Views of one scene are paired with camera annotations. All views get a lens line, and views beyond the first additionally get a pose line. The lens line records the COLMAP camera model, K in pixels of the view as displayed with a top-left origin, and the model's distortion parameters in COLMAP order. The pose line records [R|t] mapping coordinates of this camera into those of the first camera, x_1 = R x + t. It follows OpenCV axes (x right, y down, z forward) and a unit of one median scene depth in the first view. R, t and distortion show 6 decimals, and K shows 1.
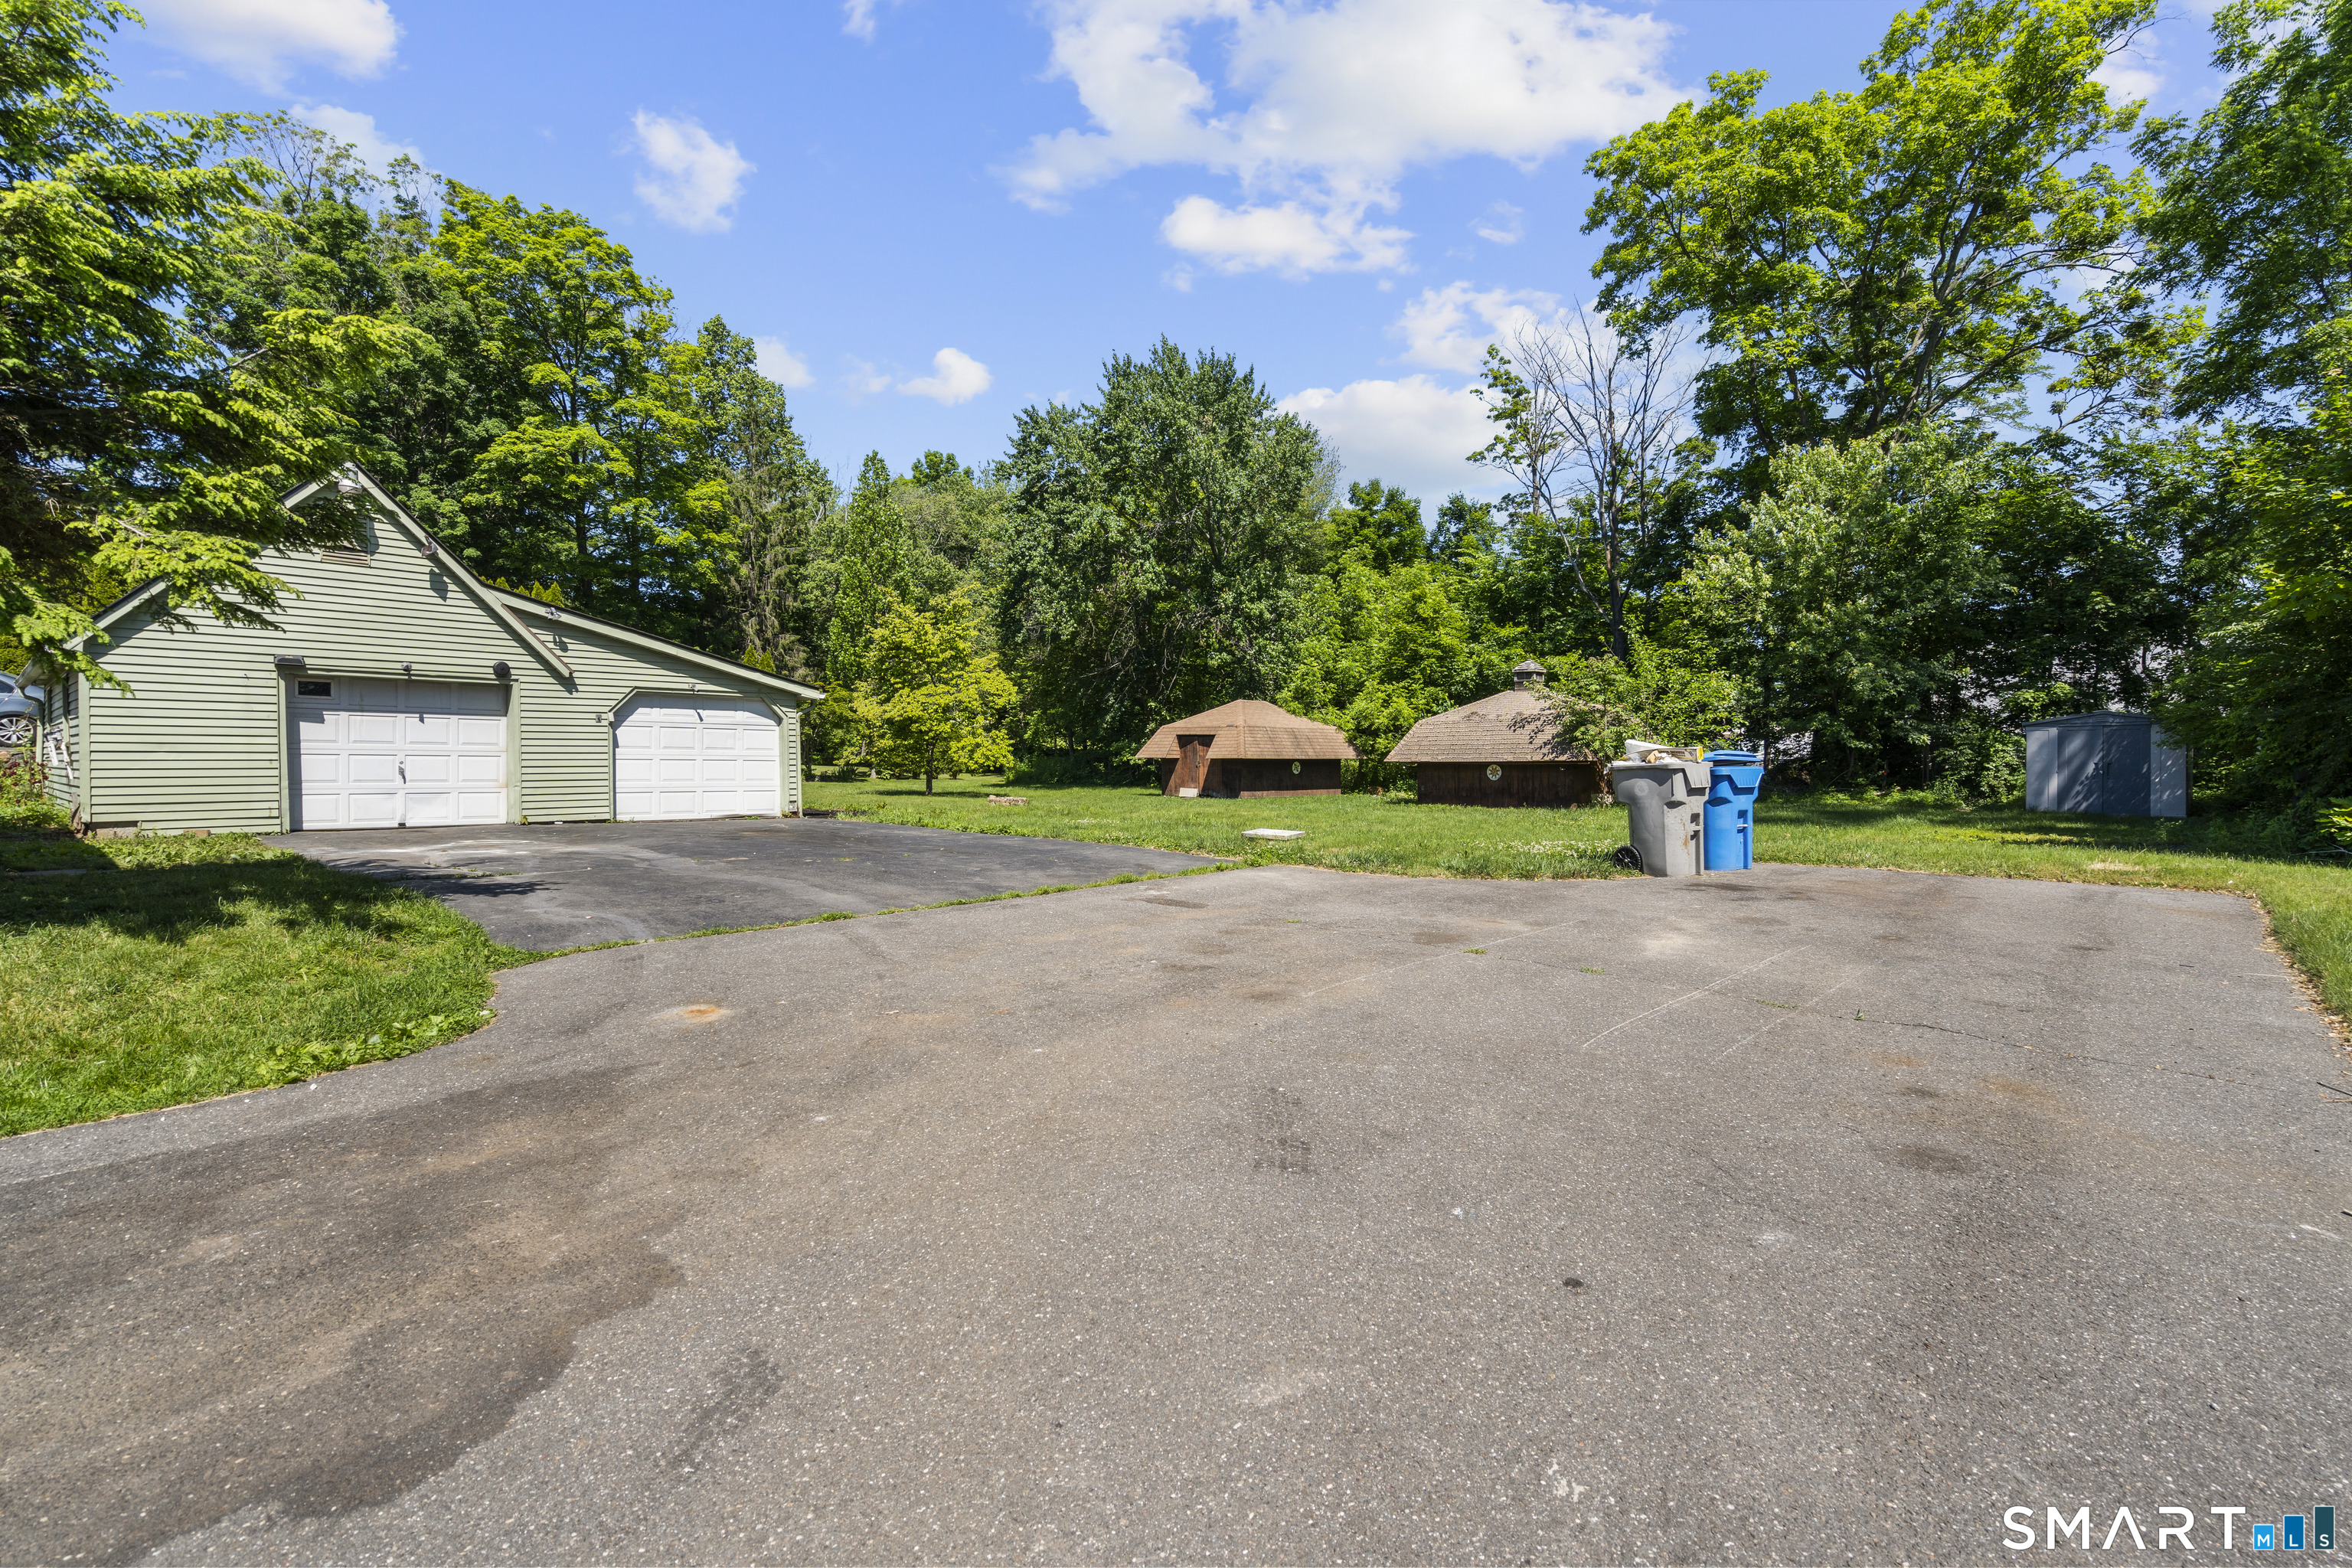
lens RADIAL K [[1074.8, 0, 1183.4], [0, 1074.8, 801.6], [0, 0, 1]] dist [-0.001179, -0.000490]
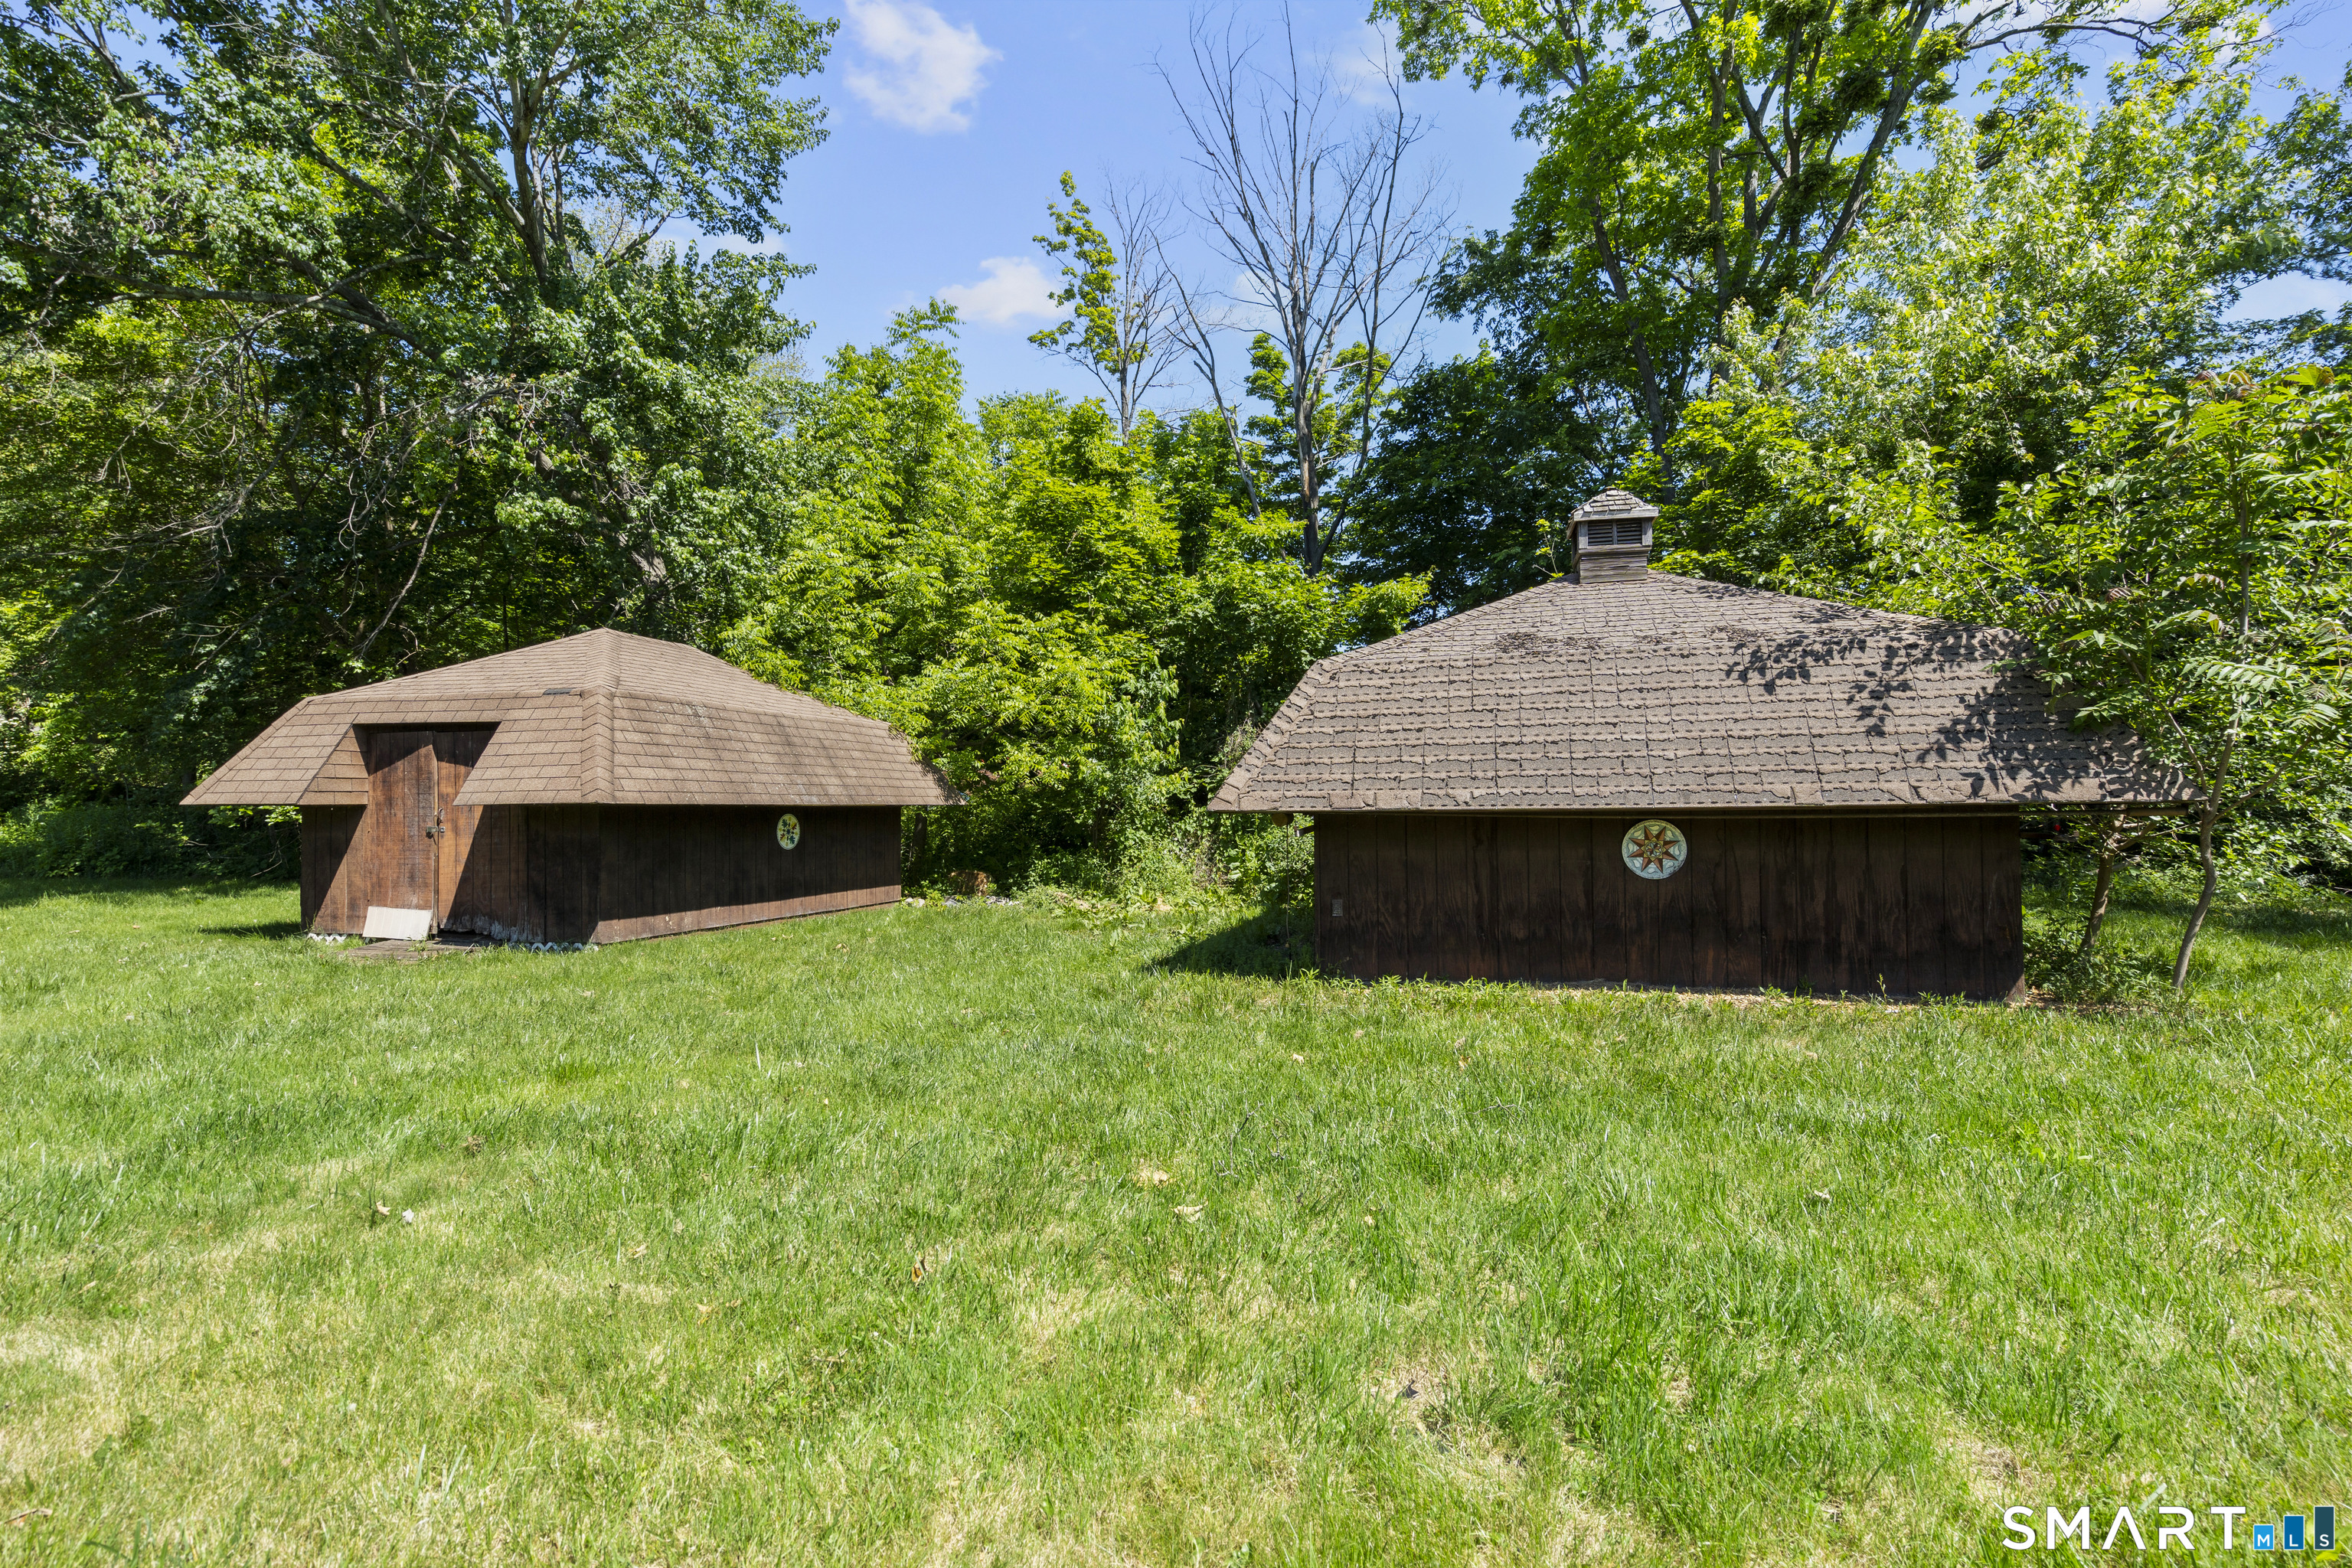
lens RADIAL K [[1074.8, 0, 1177.1], [0, 1074.8, 791.4], [0, 0, 1]] dist [-0.001179, -0.000490]
pose [[0.874049, 0.002701, 0.485831, 0.045719], [0.024435, 0.998475, -0.049513, -0.023688], [-0.485223, 0.055148, 0.872649, 0.629230]]
